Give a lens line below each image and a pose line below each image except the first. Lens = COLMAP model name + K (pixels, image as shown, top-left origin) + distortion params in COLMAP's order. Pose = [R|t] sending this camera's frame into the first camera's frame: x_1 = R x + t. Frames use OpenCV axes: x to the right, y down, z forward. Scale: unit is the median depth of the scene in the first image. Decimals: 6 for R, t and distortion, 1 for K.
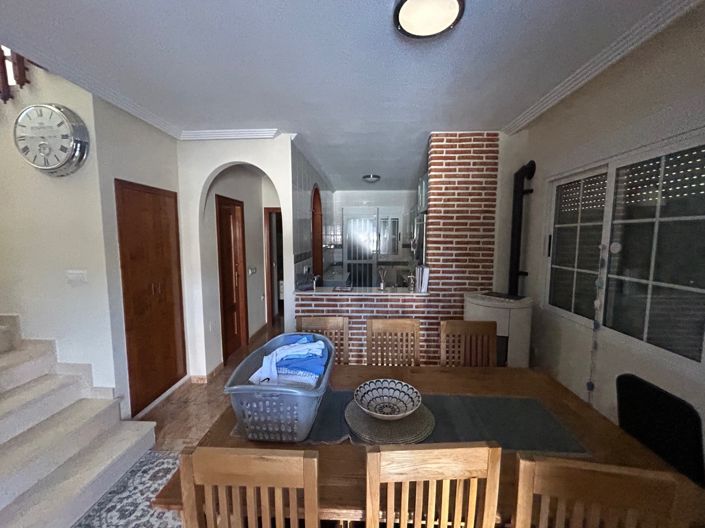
lens RADIAL K [[284.4, 0, 352.6], [0, 284.4, 264.7], [0, 0, 1]] dist [0.000008, 0.000109]
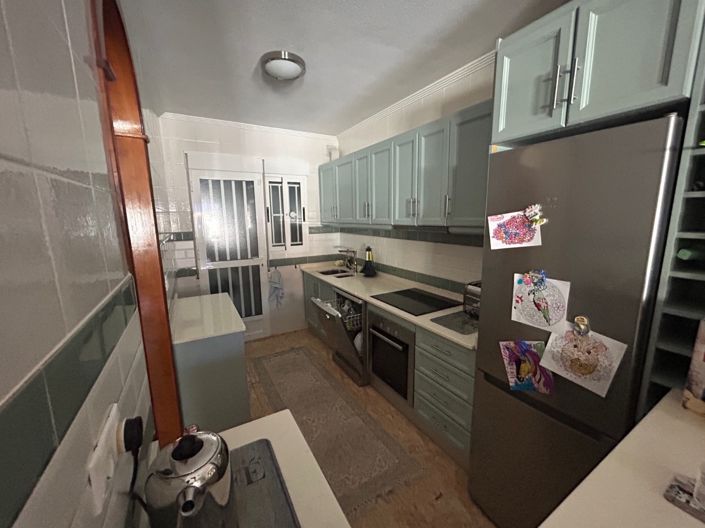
lens RADIAL K [[284.4, 0, 352.7], [0, 284.4, 262.4], [0, 0, 1]] dist [0.000008, 0.000109]
pose [[0.842142, -0.103040, 0.529321, -0.072237], [0.071449, 0.994241, 0.079871, -0.042087], [-0.534502, -0.029443, 0.844654, 0.478091]]
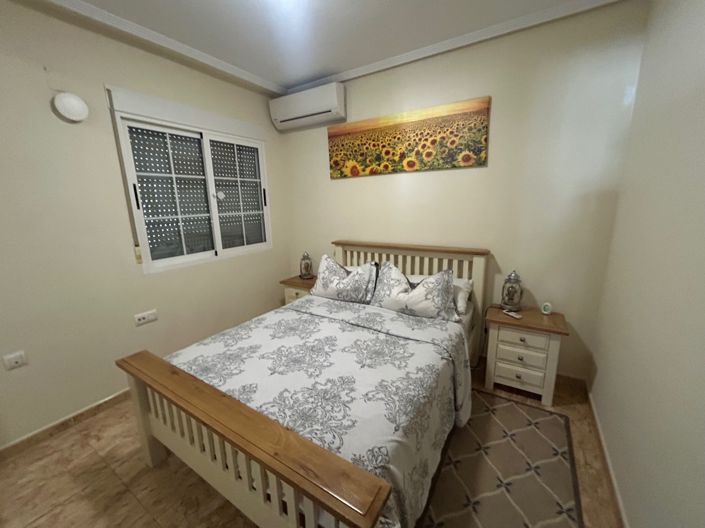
lens RADIAL K [[284.4, 0, 351.3], [0, 284.4, 264.2], [0, 0, 1]] dist [0.000008, 0.000109]
pose [[-0.868598, -0.080215, 0.488982, -0.340276], [0.076359, 0.953356, 0.292031, -0.074223], [-0.489599, 0.290995, -0.821957, 1.494494]]
